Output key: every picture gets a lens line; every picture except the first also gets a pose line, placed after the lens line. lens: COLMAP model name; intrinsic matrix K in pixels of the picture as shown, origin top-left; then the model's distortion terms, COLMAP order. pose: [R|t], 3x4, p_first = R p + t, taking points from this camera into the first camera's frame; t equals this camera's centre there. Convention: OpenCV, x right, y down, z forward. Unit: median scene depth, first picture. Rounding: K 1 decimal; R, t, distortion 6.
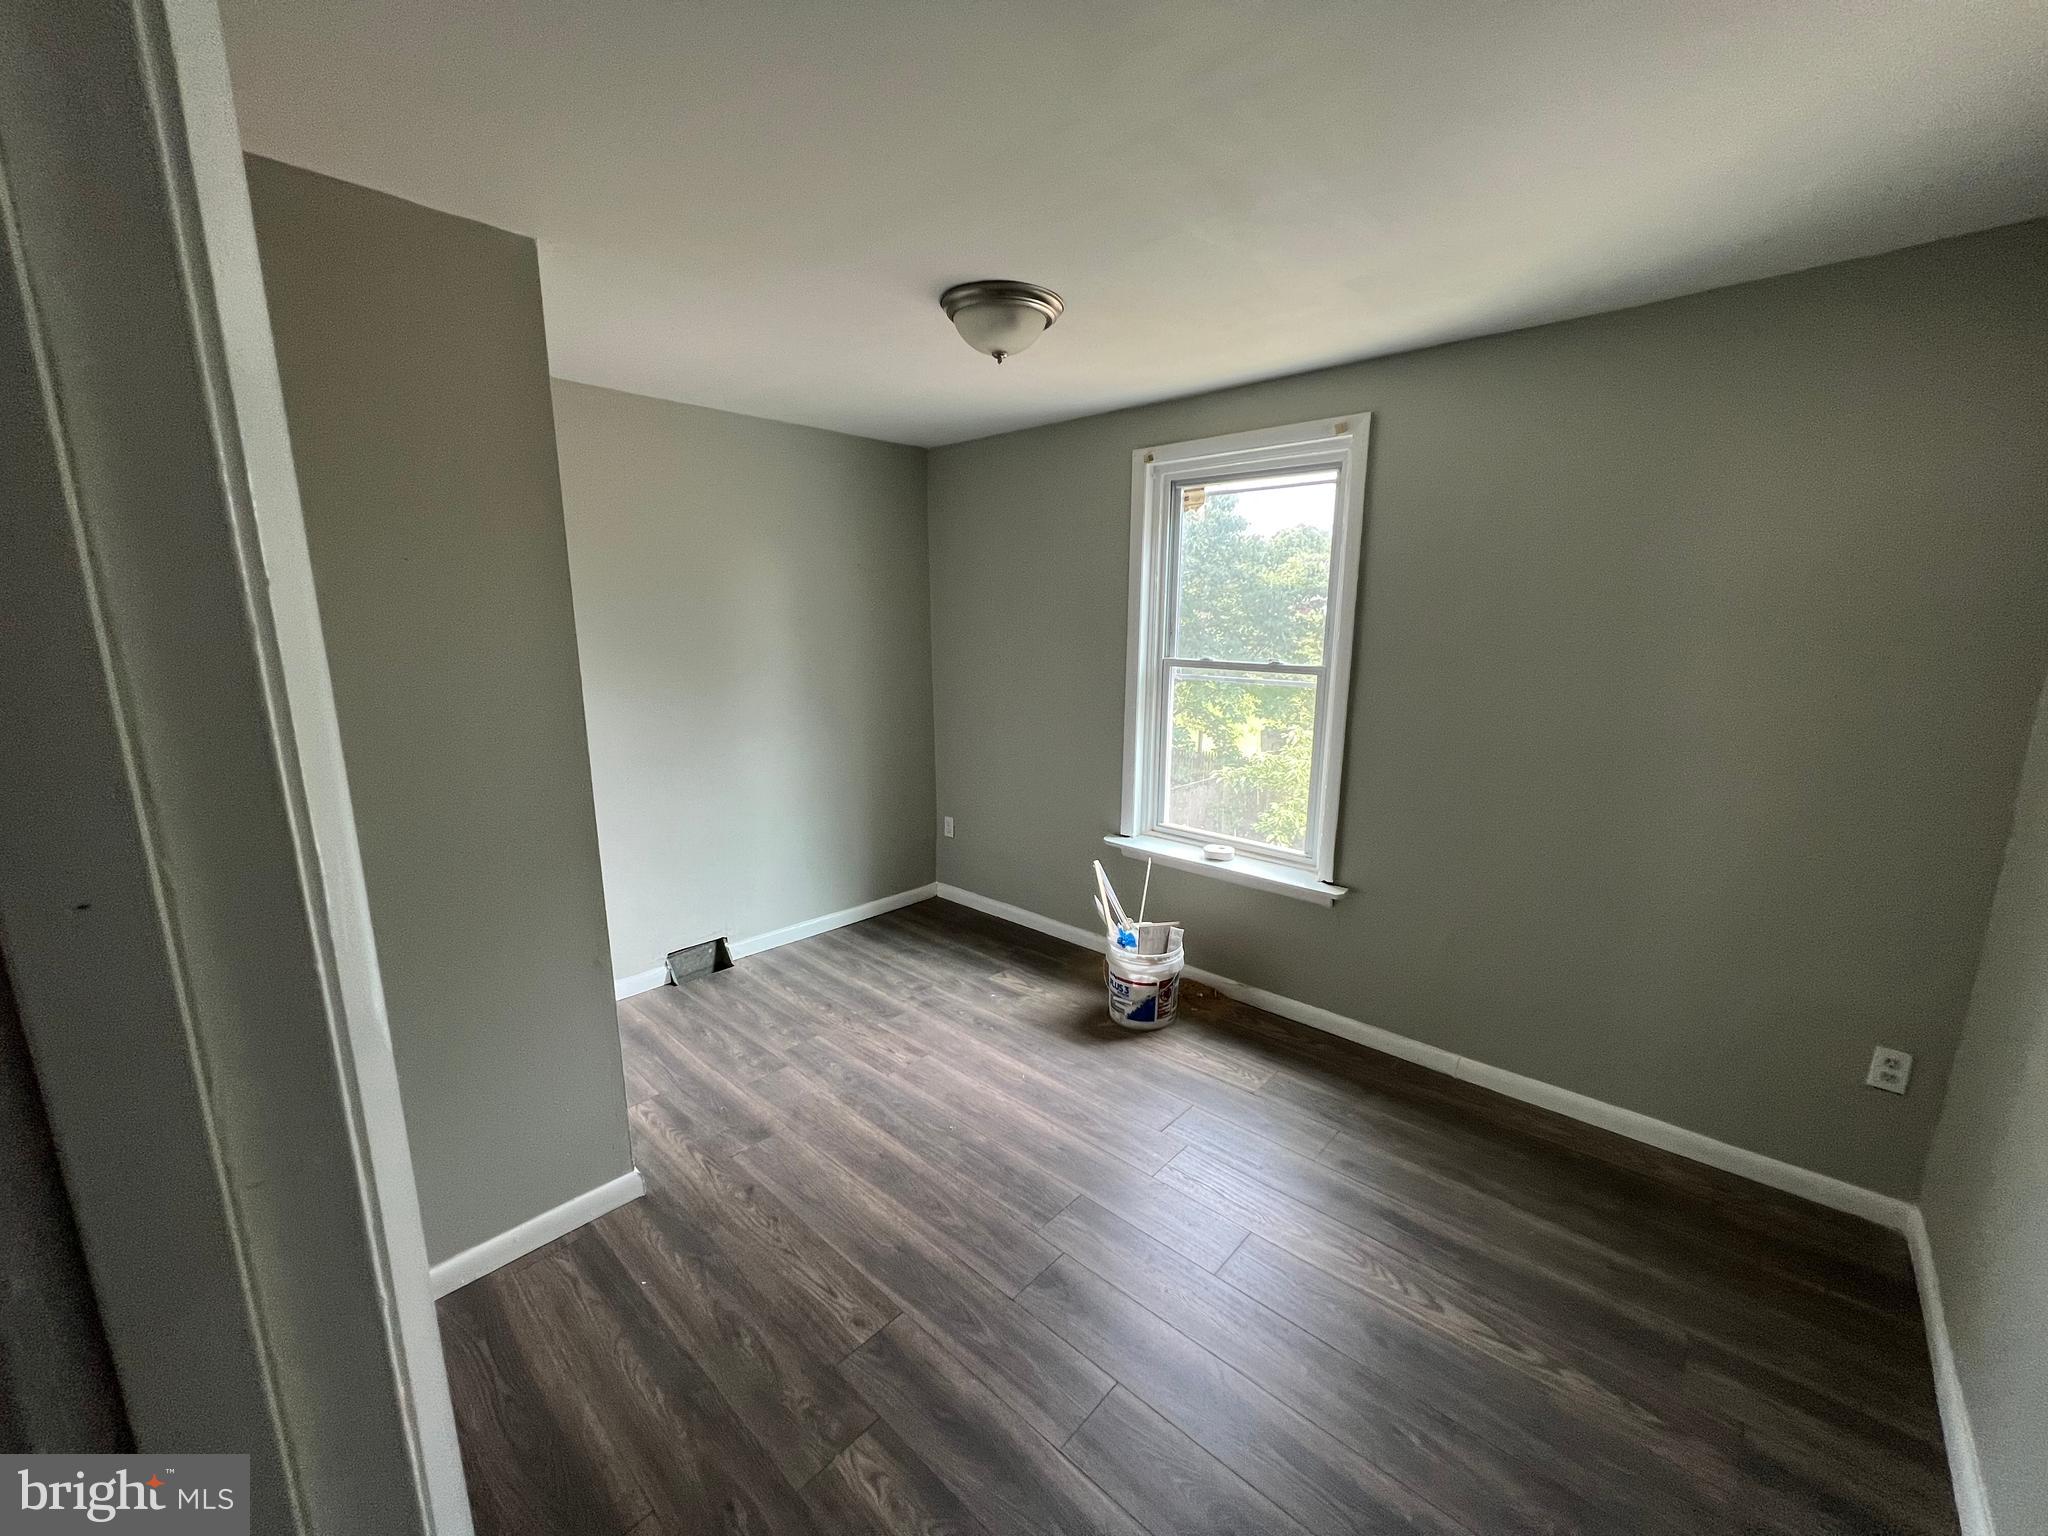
lens RADIAL K [[815.4, 0, 1027.0], [0, 815.4, 769.9], [0, 0, 1]] dist [0.000324, 0.000079]
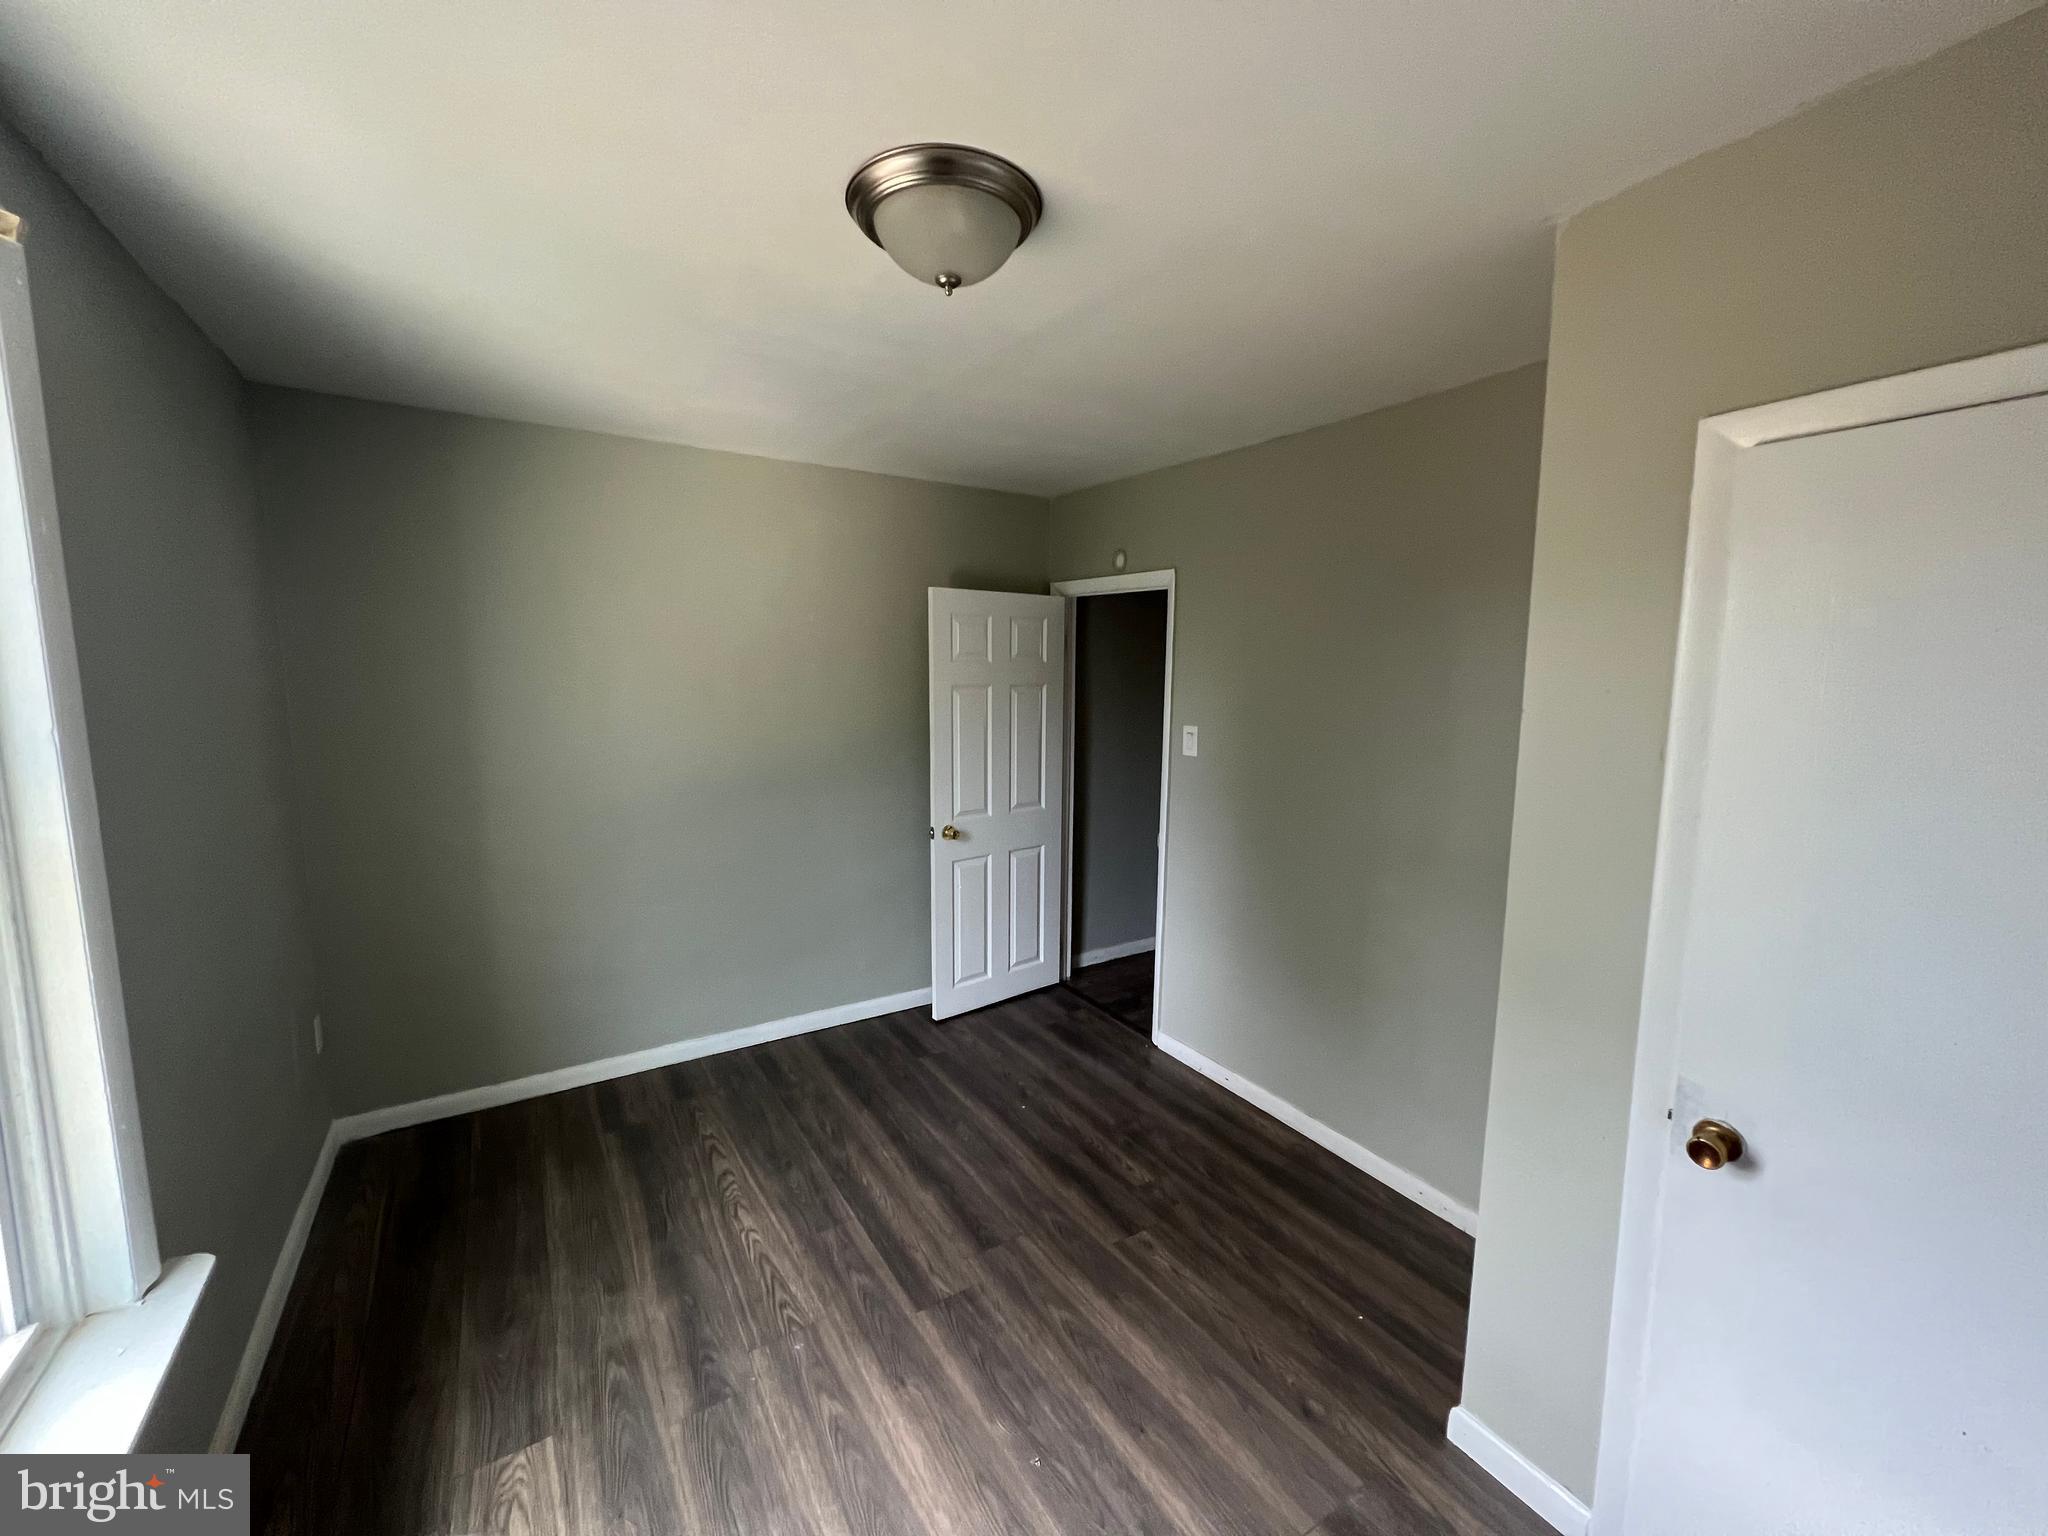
lens RADIAL K [[815.4, 0, 1023.0], [0, 815.4, 761.0], [0, 0, 1]] dist [0.000324, 0.000079]
pose [[-0.966241, -0.039876, 0.254535, -0.278384], [0.043706, 0.948262, 0.314468, -0.373234], [-0.253906, 0.314976, -0.914506, 1.758782]]
